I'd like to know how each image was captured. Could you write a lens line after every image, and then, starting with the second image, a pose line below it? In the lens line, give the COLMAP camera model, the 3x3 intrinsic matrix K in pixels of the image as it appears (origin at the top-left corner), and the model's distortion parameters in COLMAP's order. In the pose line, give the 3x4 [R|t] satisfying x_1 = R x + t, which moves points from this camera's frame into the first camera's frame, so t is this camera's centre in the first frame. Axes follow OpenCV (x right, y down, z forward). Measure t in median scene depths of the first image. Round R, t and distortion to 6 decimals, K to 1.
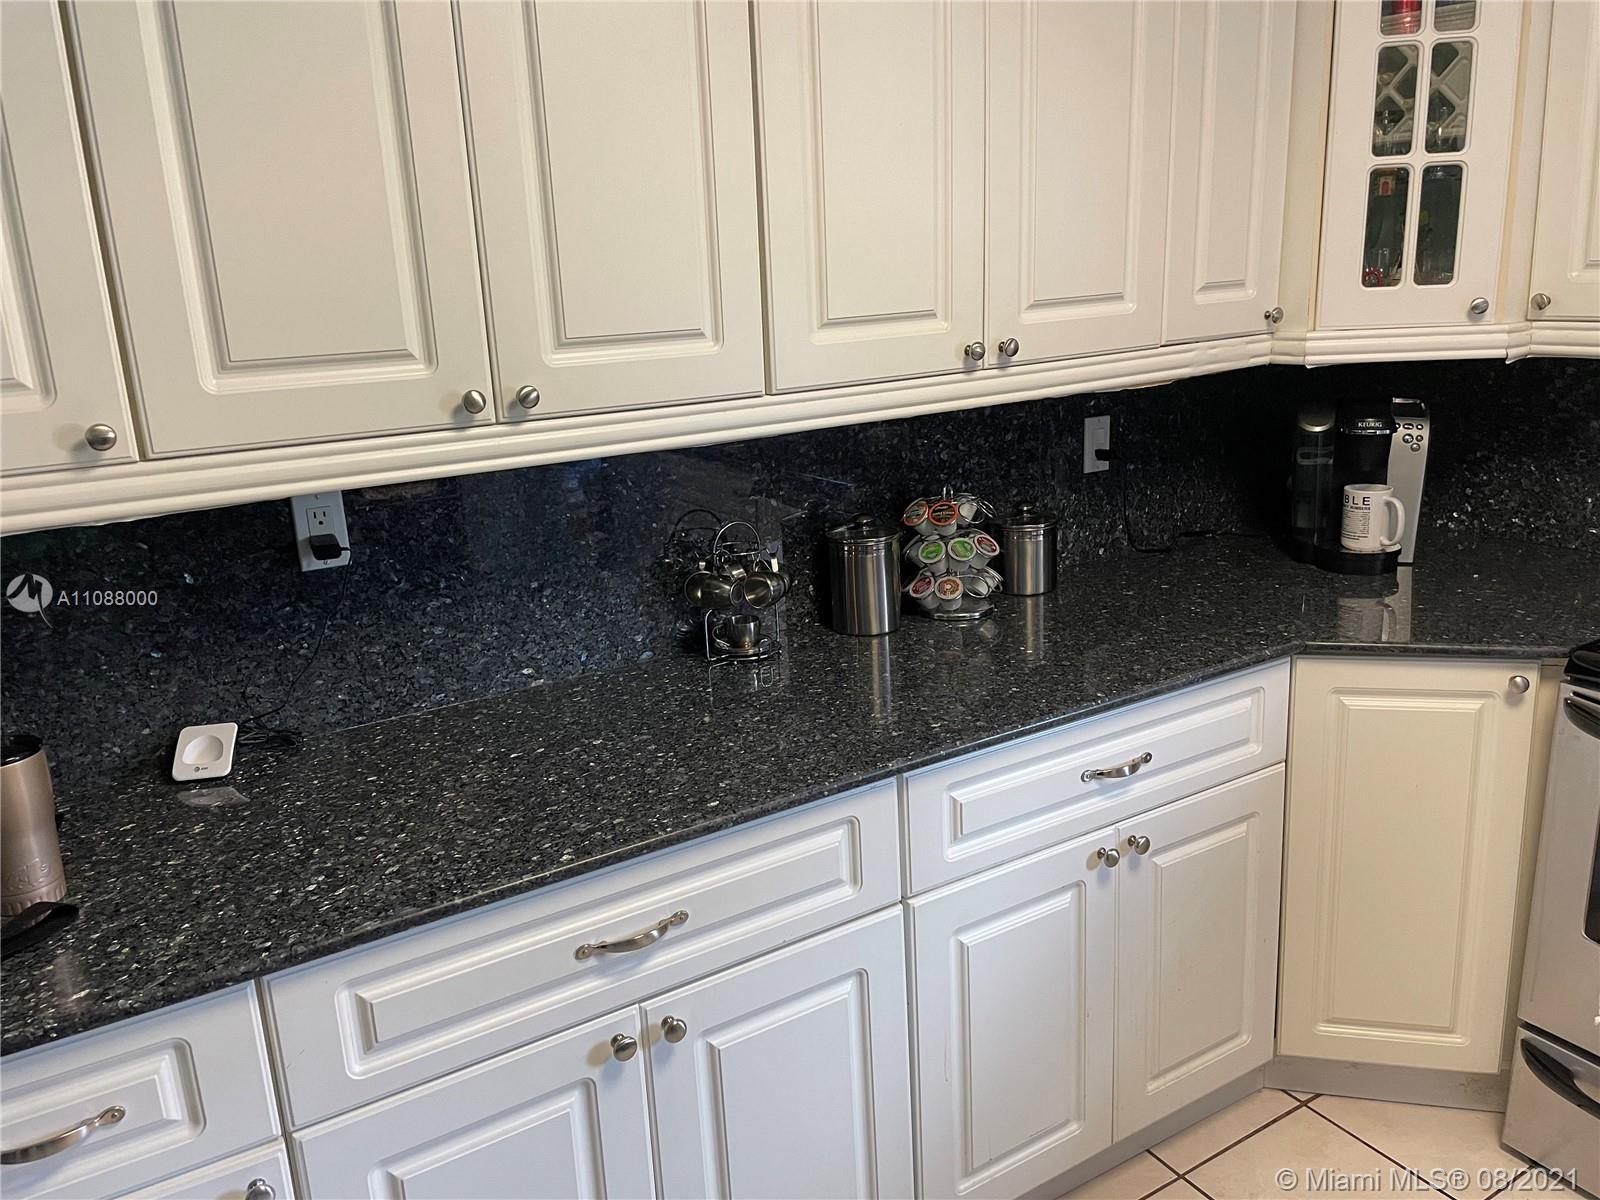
lens RADIAL K [[1282.6, 0, 795.7], [0, 1282.6, 585.2], [0, 0, 1]] dist [-0.003007, 0.002984]
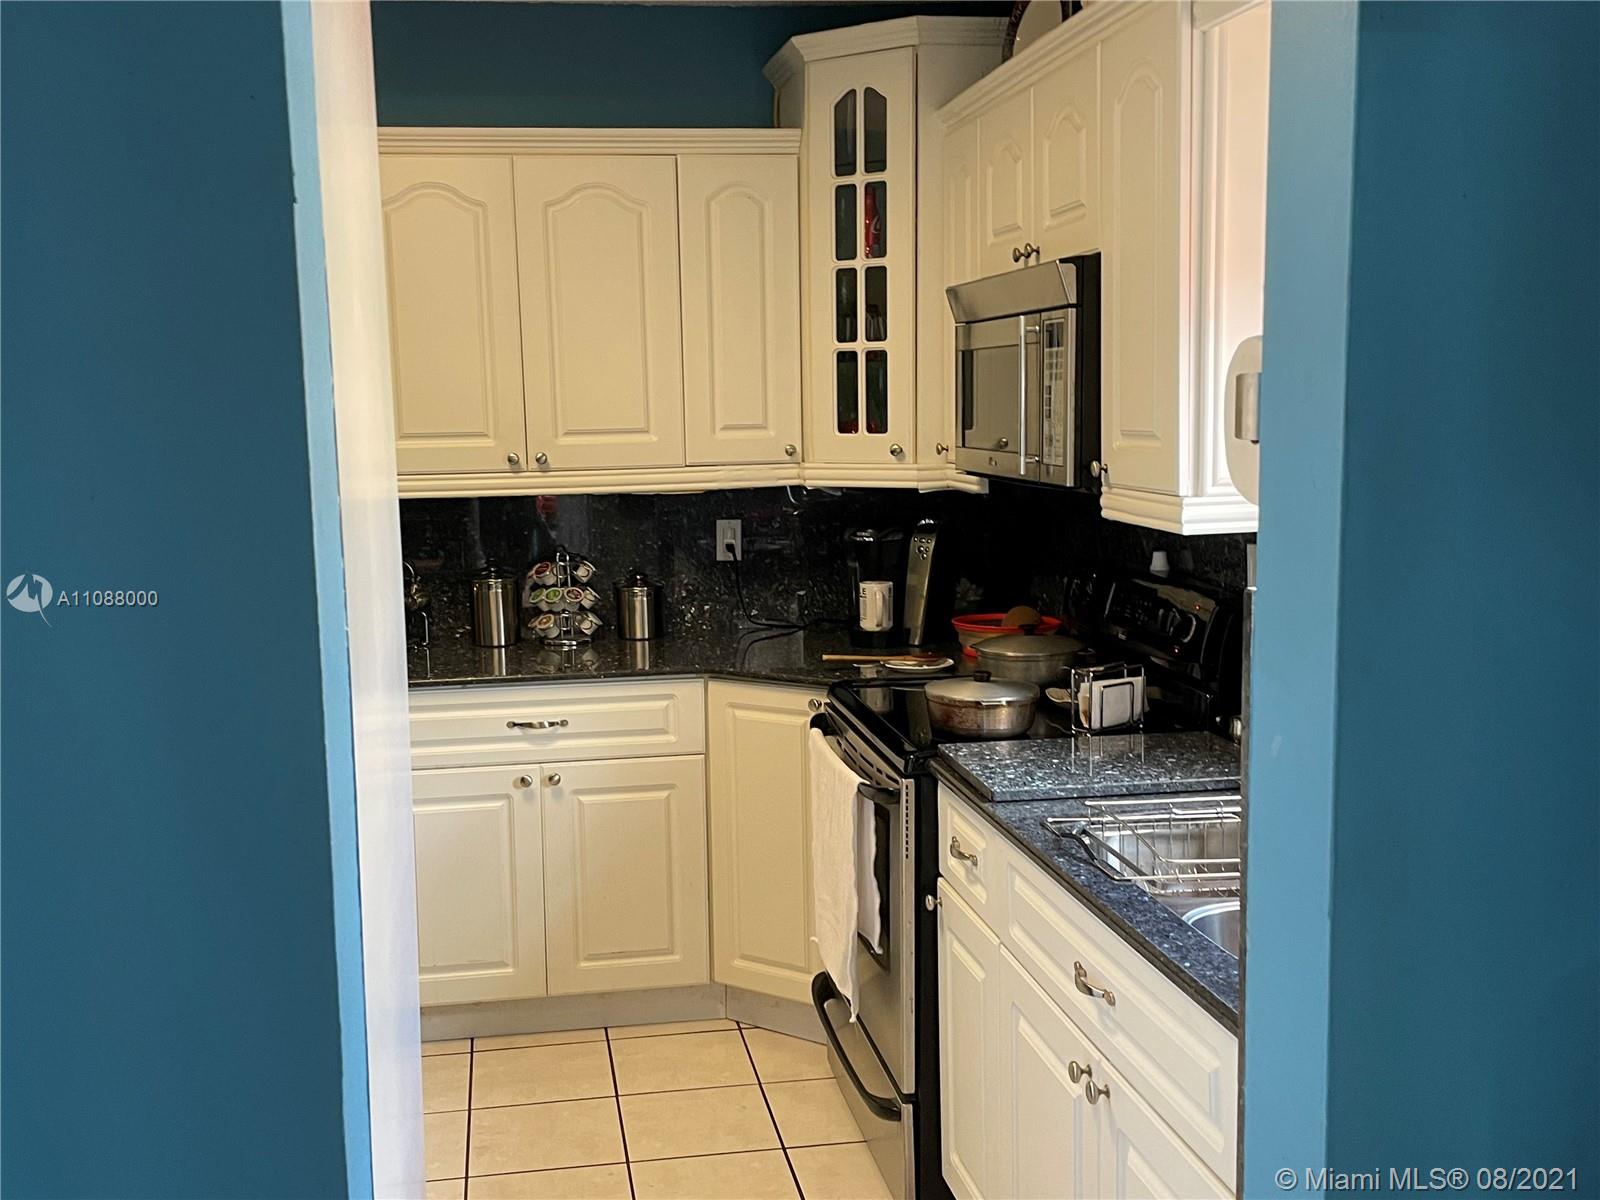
lens RADIAL K [[1649.8, 0, 798.0], [0, 1649.8, 609.2], [0, 0, 1]] dist [0.098231, 0.000000]
pose [[0.926212, 0.084565, -0.367395, 1.090813], [-0.124432, 0.988479, -0.086173, 0.118159], [0.355875, 0.125530, 0.926064, -0.662094]]
